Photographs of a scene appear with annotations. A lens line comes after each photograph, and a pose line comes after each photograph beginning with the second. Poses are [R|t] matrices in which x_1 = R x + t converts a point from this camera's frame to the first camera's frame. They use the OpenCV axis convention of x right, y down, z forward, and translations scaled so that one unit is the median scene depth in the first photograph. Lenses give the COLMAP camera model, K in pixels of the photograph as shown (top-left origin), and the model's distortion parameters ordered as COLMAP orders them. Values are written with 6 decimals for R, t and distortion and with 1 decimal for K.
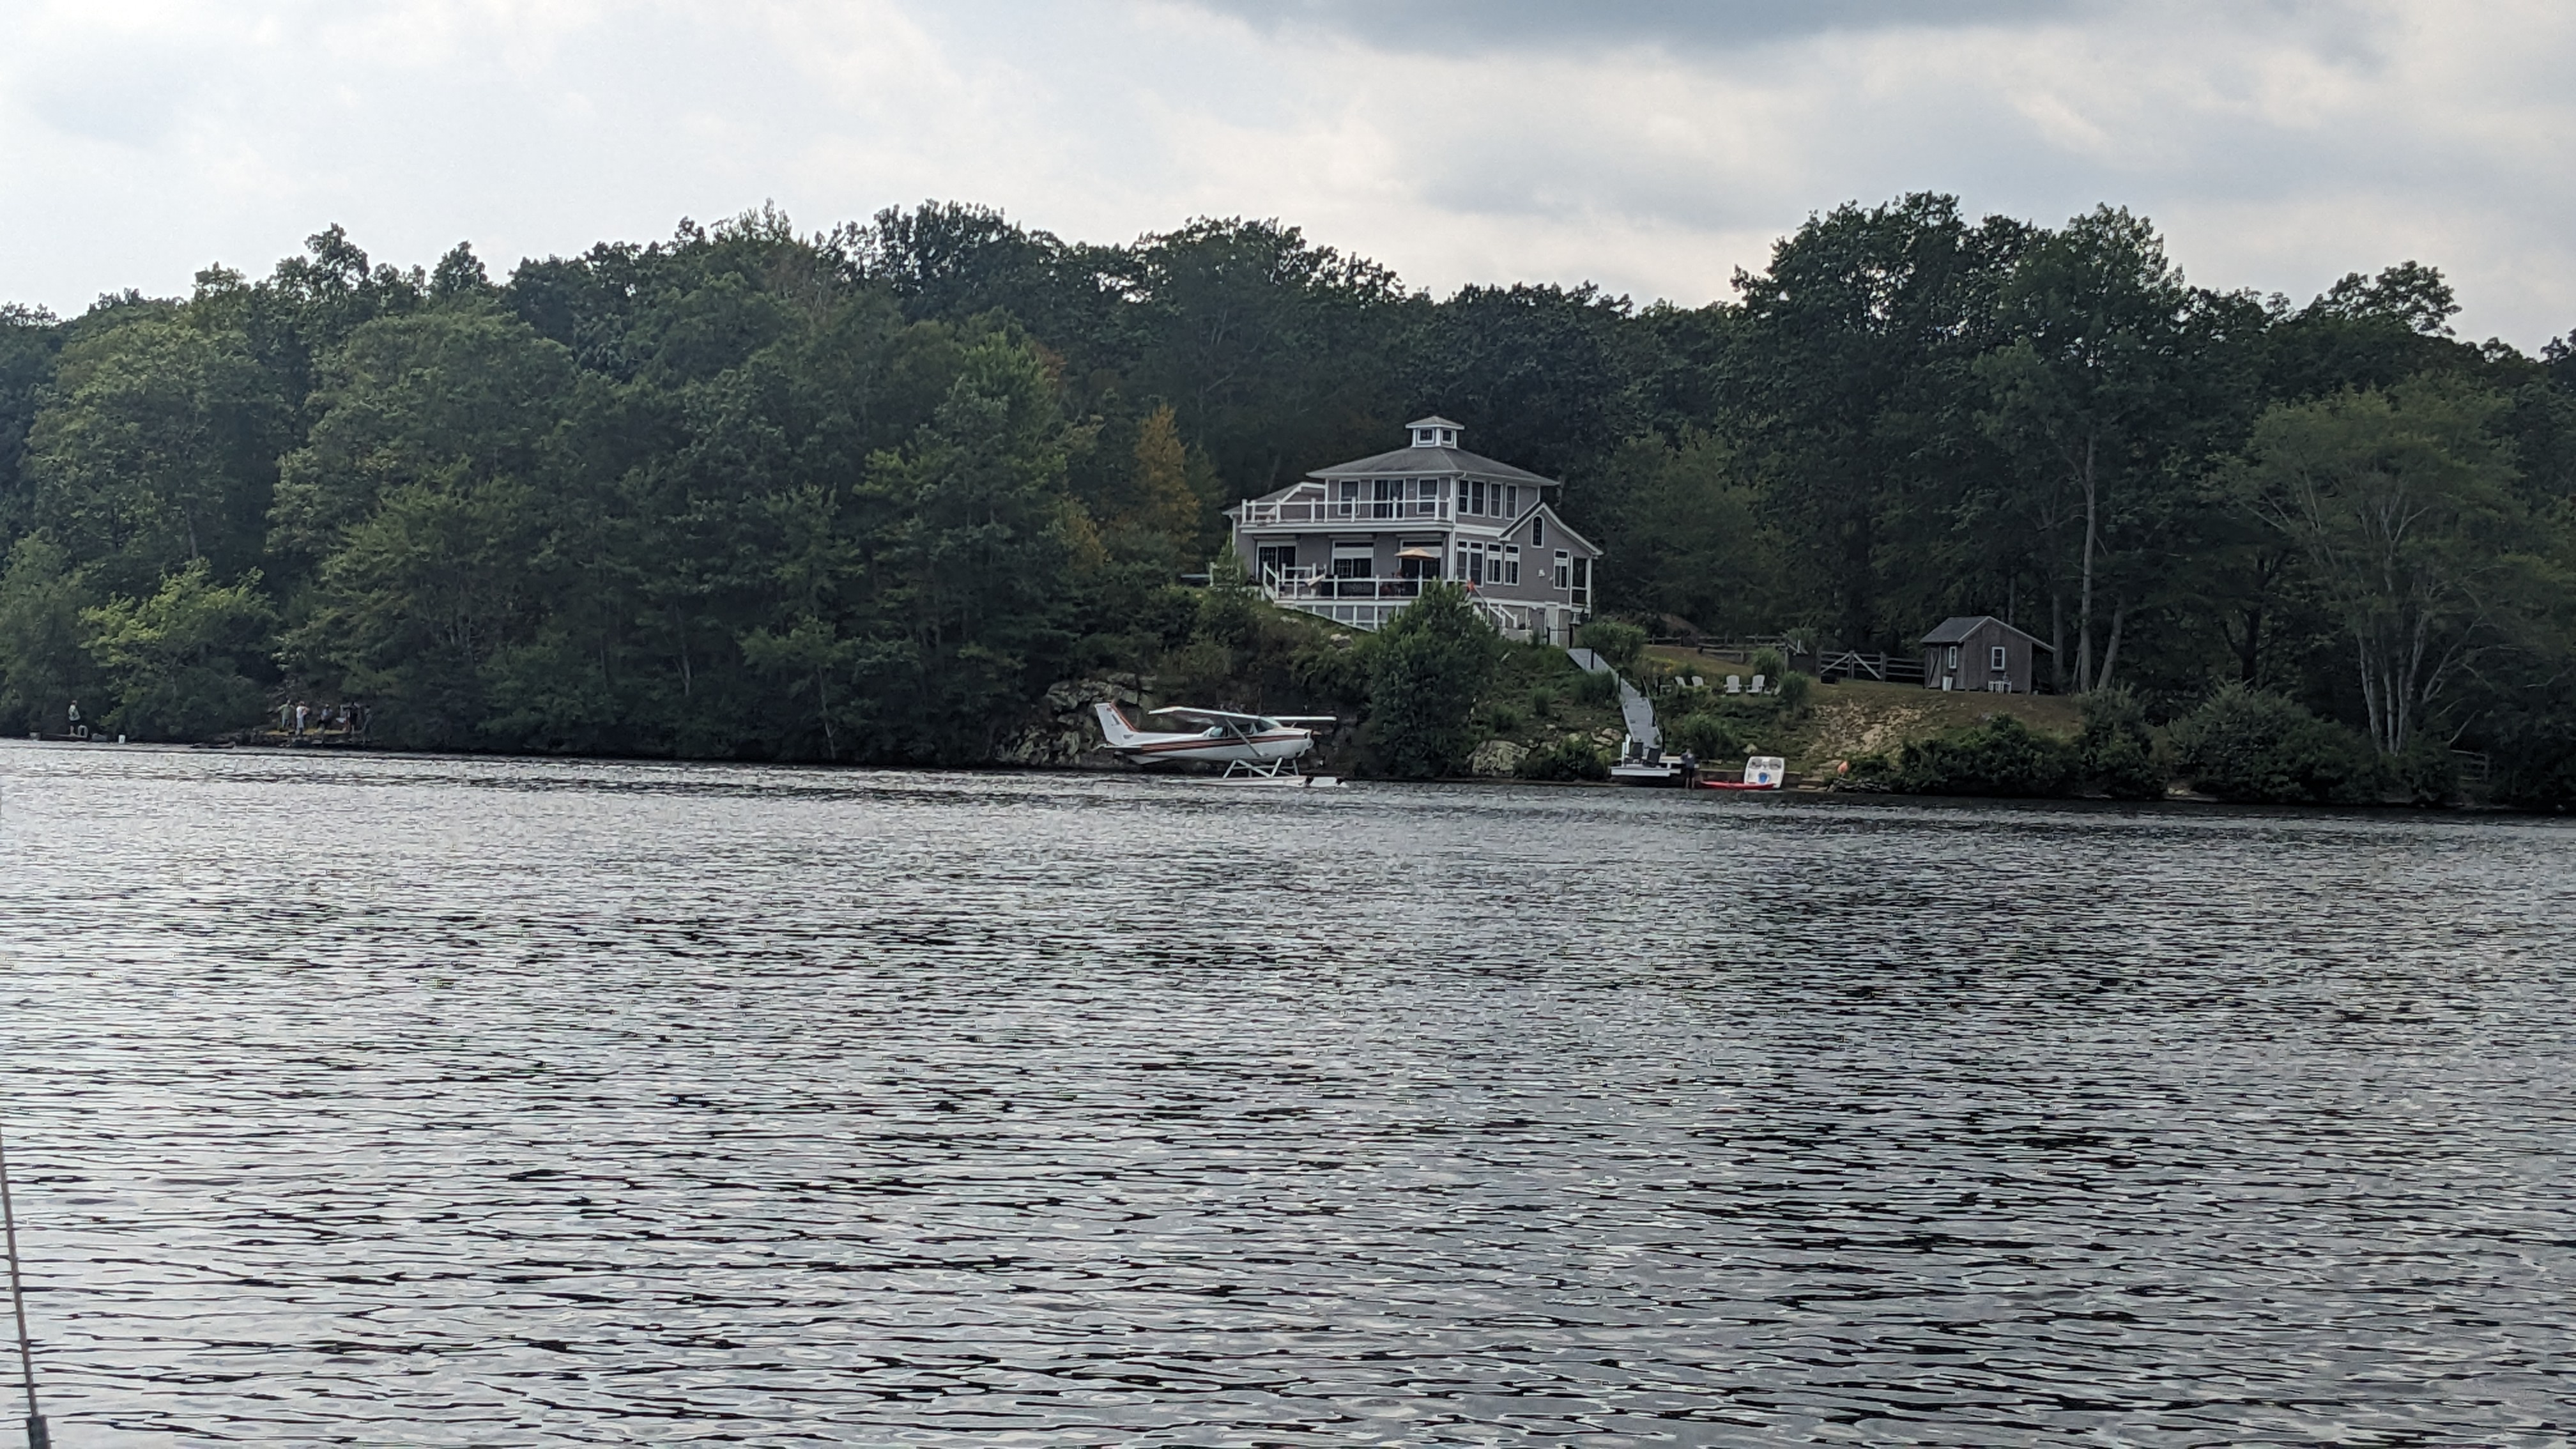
lens RADIAL K [[3010.5, 0, 1117.1], [0, 3010.5, 887.7], [0, 0, 1]] dist [0.029802, 0.014499]
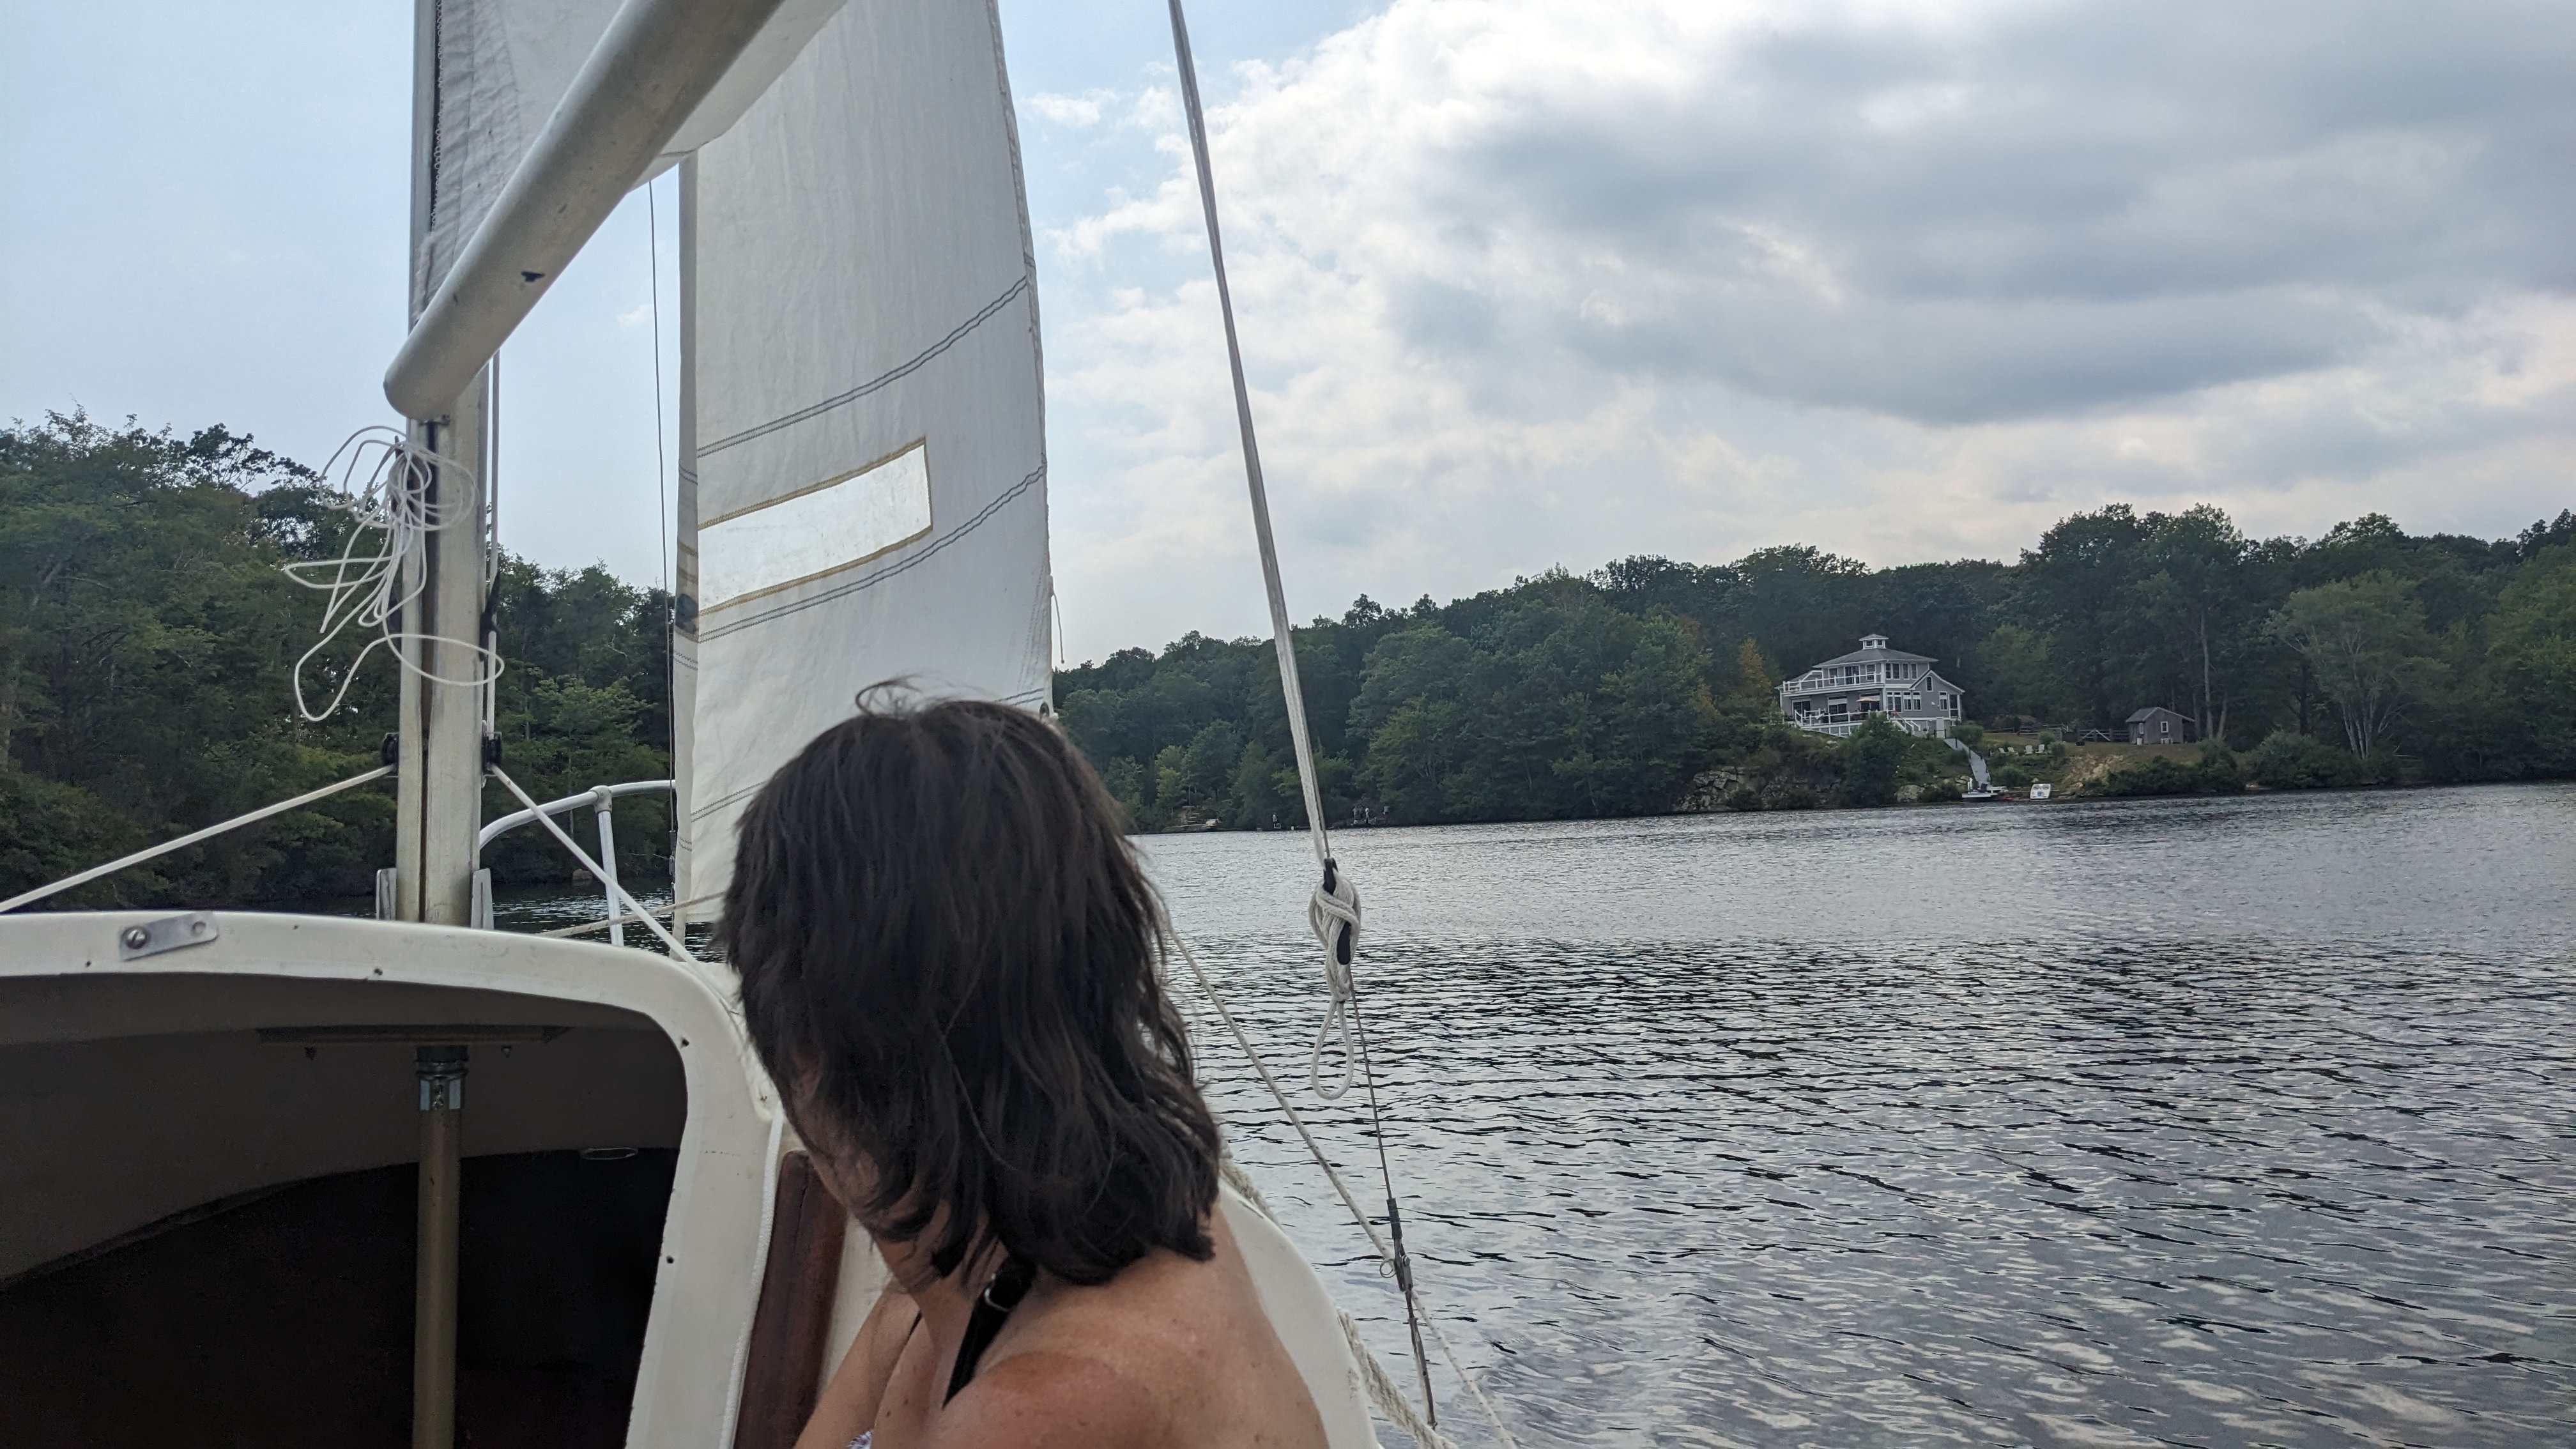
lens RADIAL K [[2949.8, 0, 1281.5], [0, 2949.8, 783.8], [0, 0, 1]] dist [0.033818, 0.033101]
pose [[0.950893, -0.072413, -0.300931, 0.327421], [0.049580, 0.995329, -0.082842, 0.098547], [0.305524, 0.063854, 0.950041, -1.084624]]
